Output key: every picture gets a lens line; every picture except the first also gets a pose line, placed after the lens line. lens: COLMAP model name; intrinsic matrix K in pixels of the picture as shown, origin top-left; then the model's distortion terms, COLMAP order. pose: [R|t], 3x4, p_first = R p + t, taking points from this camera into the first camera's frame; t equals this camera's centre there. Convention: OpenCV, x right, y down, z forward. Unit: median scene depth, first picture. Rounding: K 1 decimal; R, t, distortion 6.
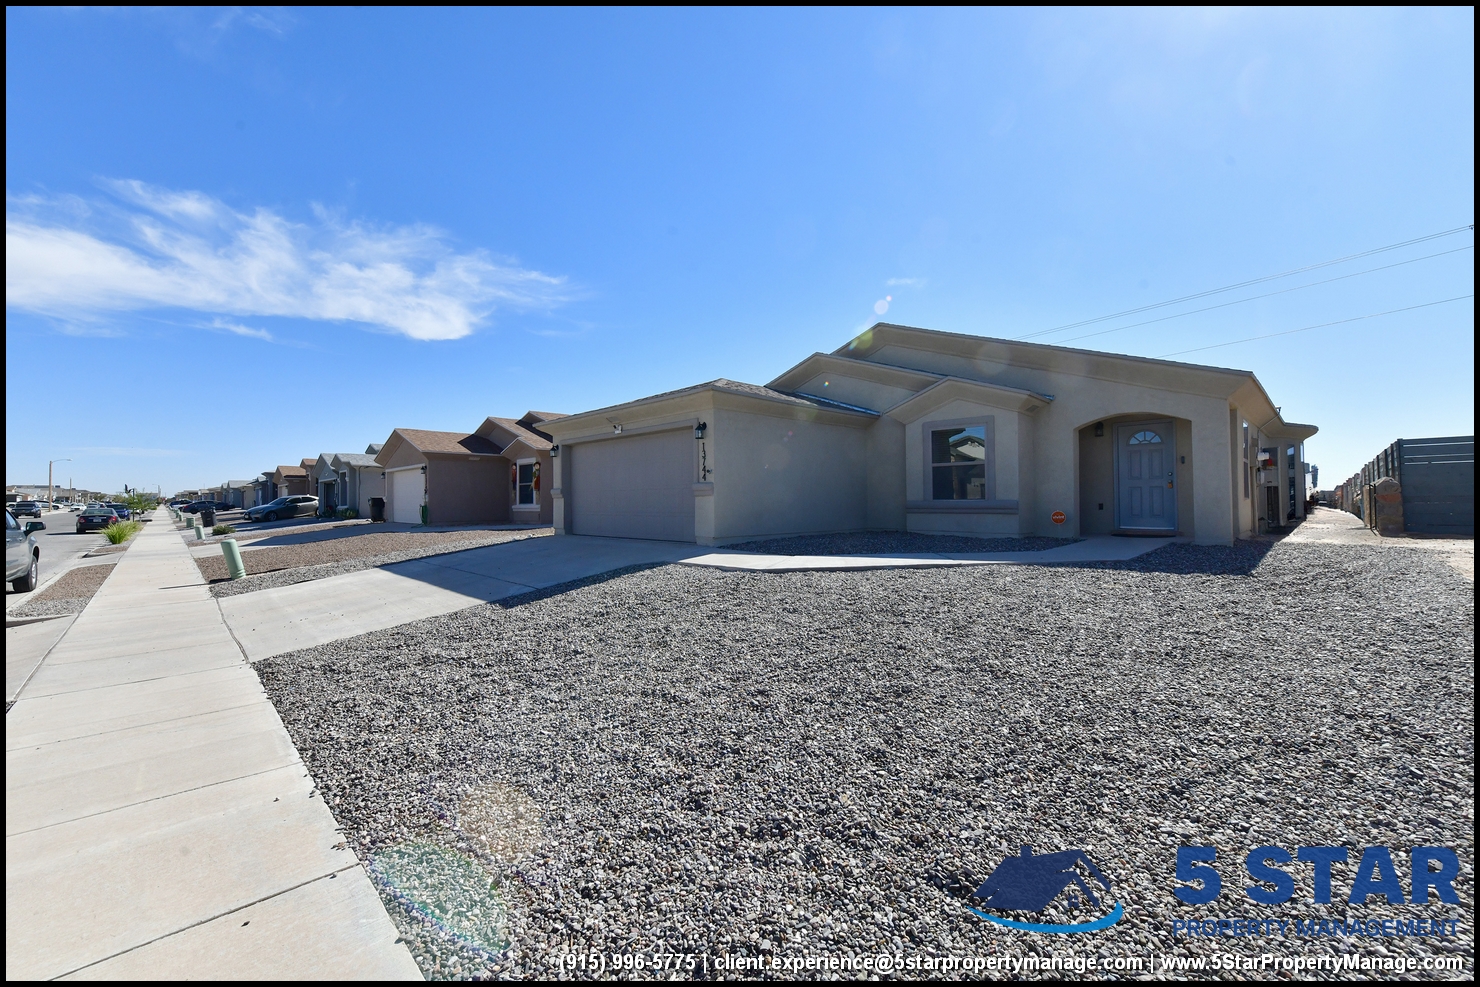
lens RADIAL K [[589.4, 0, 745.6], [0, 589.4, 494.9], [0, 0, 1]] dist [-0.012357, -0.000114]
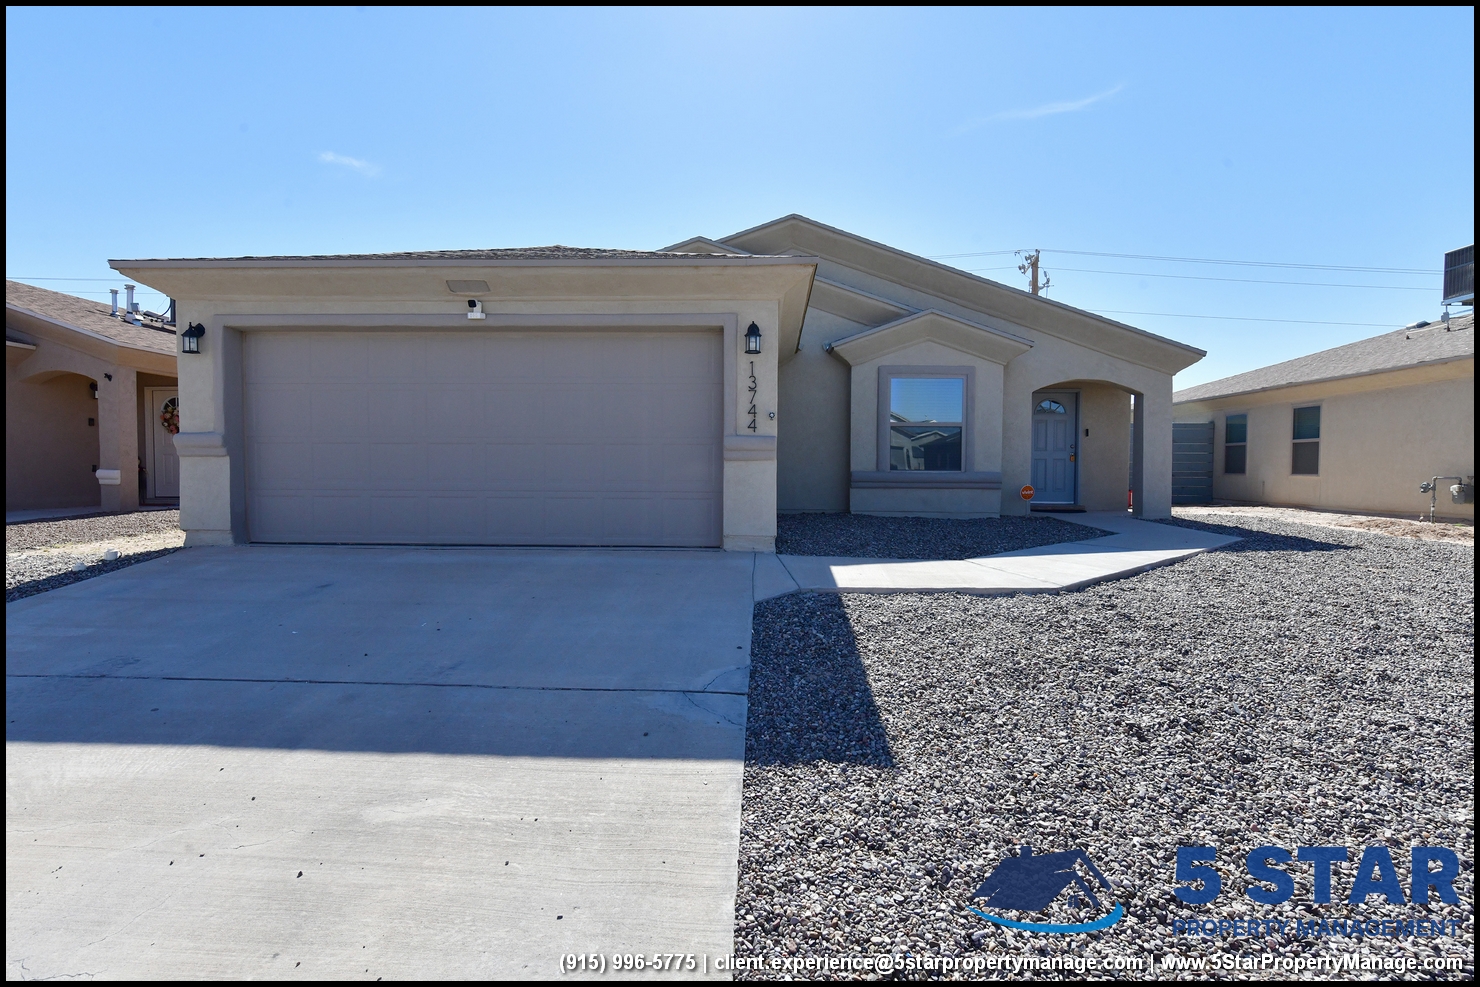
lens RADIAL K [[738.1, 0, 742.8], [0, 738.1, 488.7], [0, 0, 1]] dist [-0.008157, 0.000275]
pose [[0.732759, -0.007365, 0.680449, -0.486404], [-0.018880, 0.999336, 0.031148, 0.006232], [-0.680226, -0.035671, 0.732134, 0.463319]]
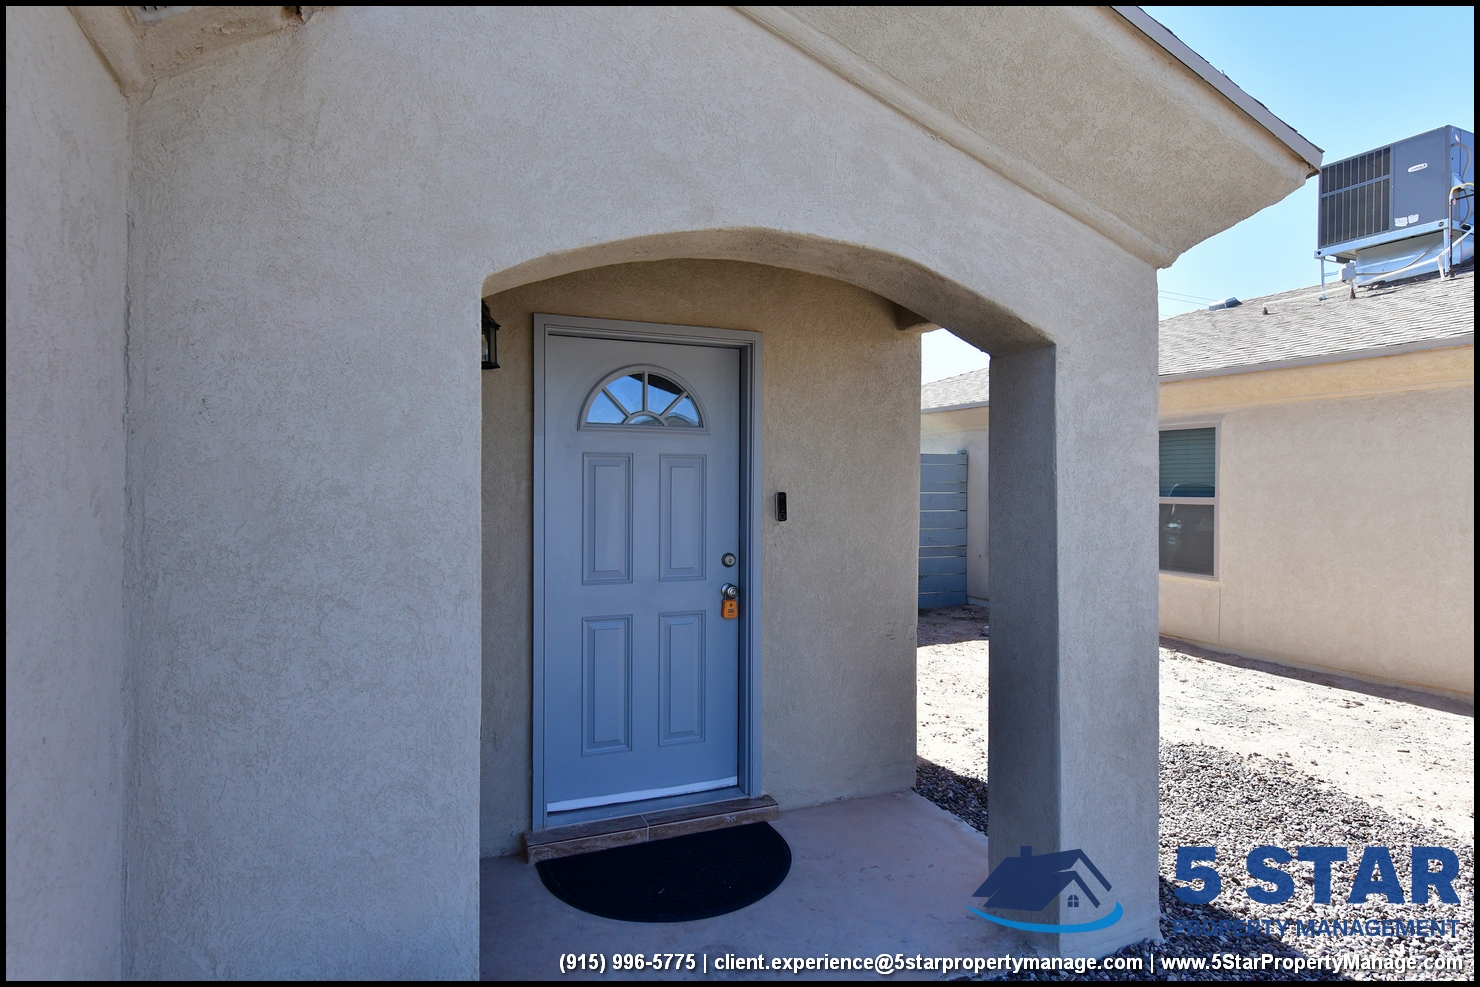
lens RADIAL K [[830.6, 0, 743.4], [0, 830.6, 483.7], [0, 0, 1]] dist [-0.005782, -0.000730]
pose [[0.365682, 0.012324, 0.930658, 0.392866], [-0.017769, 0.999823, -0.006258, -0.063589], [-0.930570, -0.014248, 0.365836, 0.842864]]
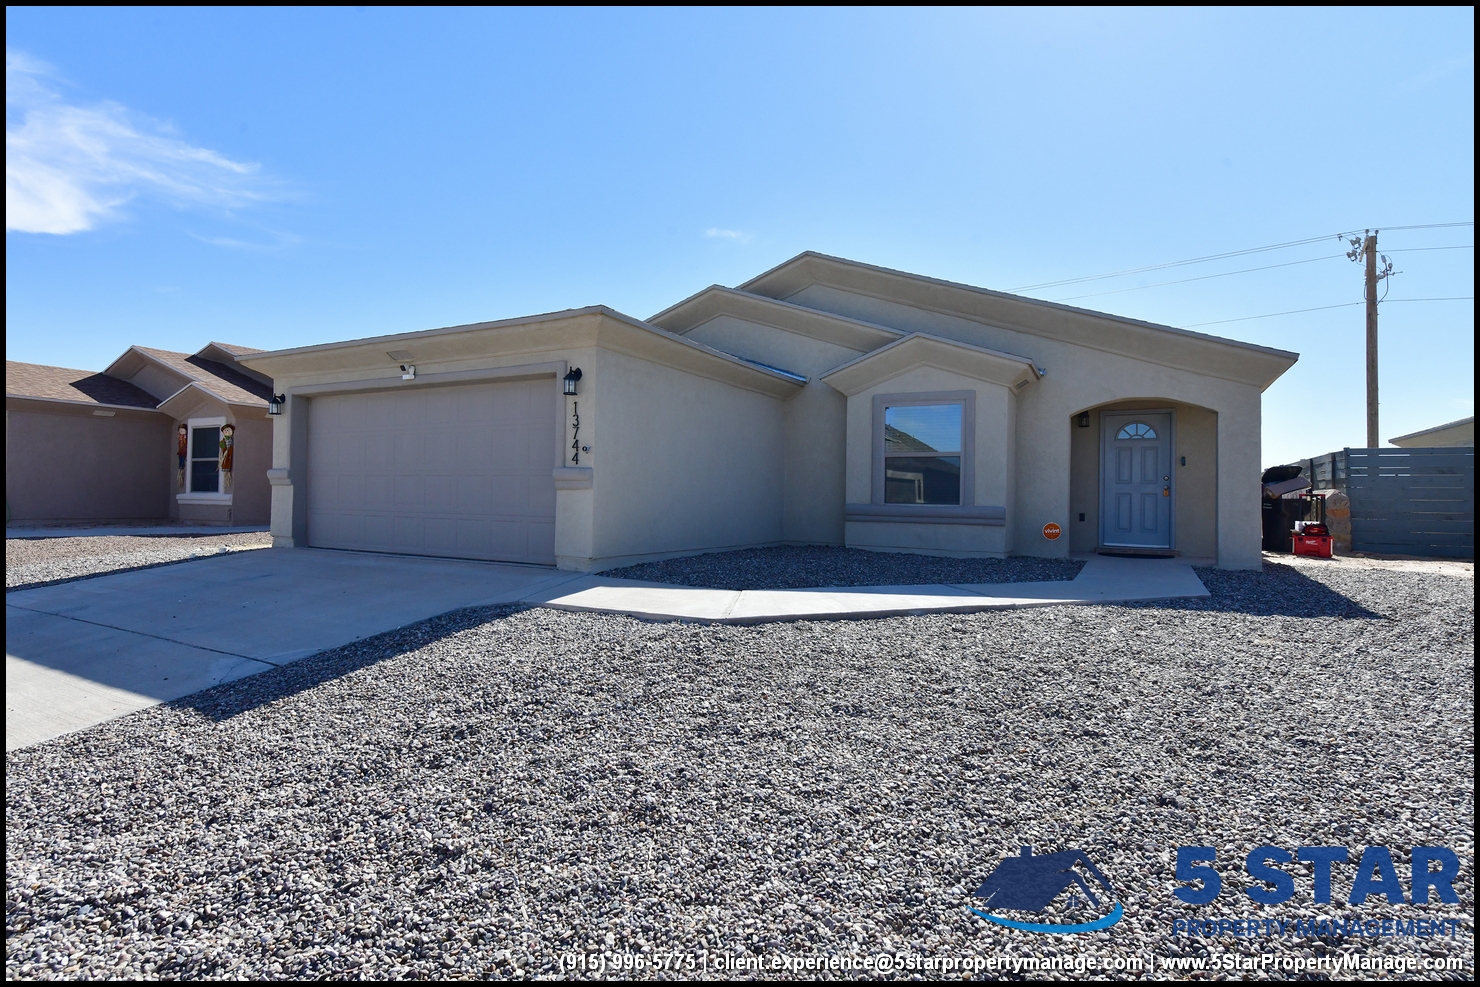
lens RADIAL K [[738.1, 0, 743.1], [0, 738.1, 495.0], [0, 0, 1]] dist [-0.008157, 0.000275]
pose [[0.956241, 0.026137, 0.291409, -0.114043], [-0.028191, 0.999599, 0.002848, 0.000466], [-0.291218, -0.010939, 0.956594, 0.202725]]
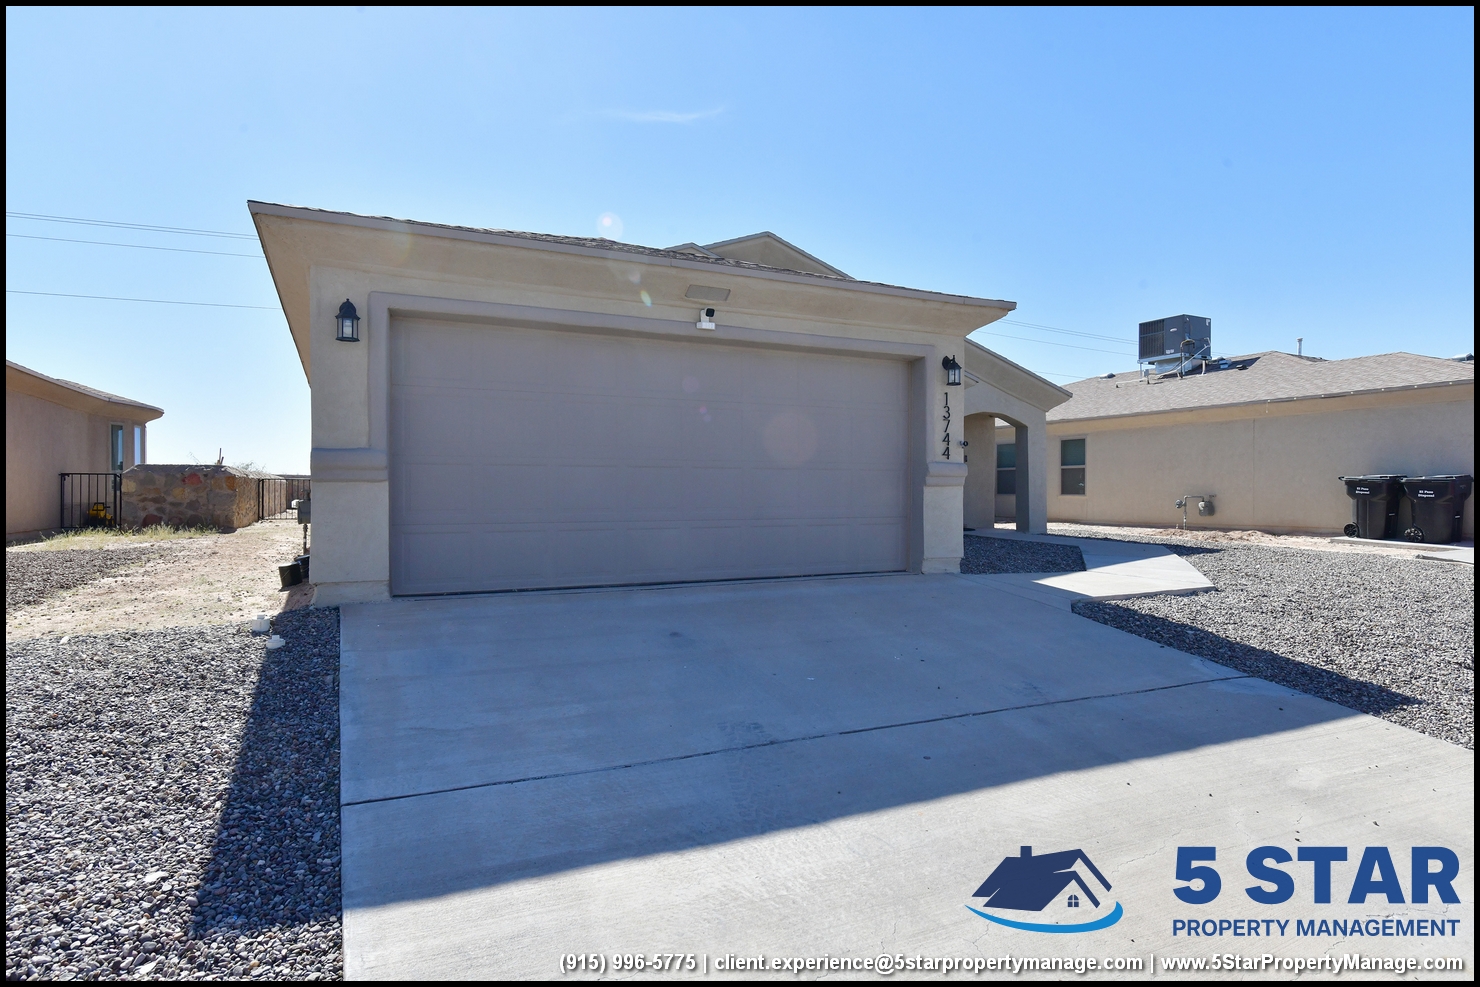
lens RADIAL K [[830.6, 0, 744.6], [0, 830.6, 491.6], [0, 0, 1]] dist [-0.005782, -0.000730]
pose [[0.329179, 0.007049, 0.944241, -0.807364], [-0.014996, 0.999885, -0.002237, 0.010880], [-0.944148, -0.013424, 0.329247, 0.835368]]
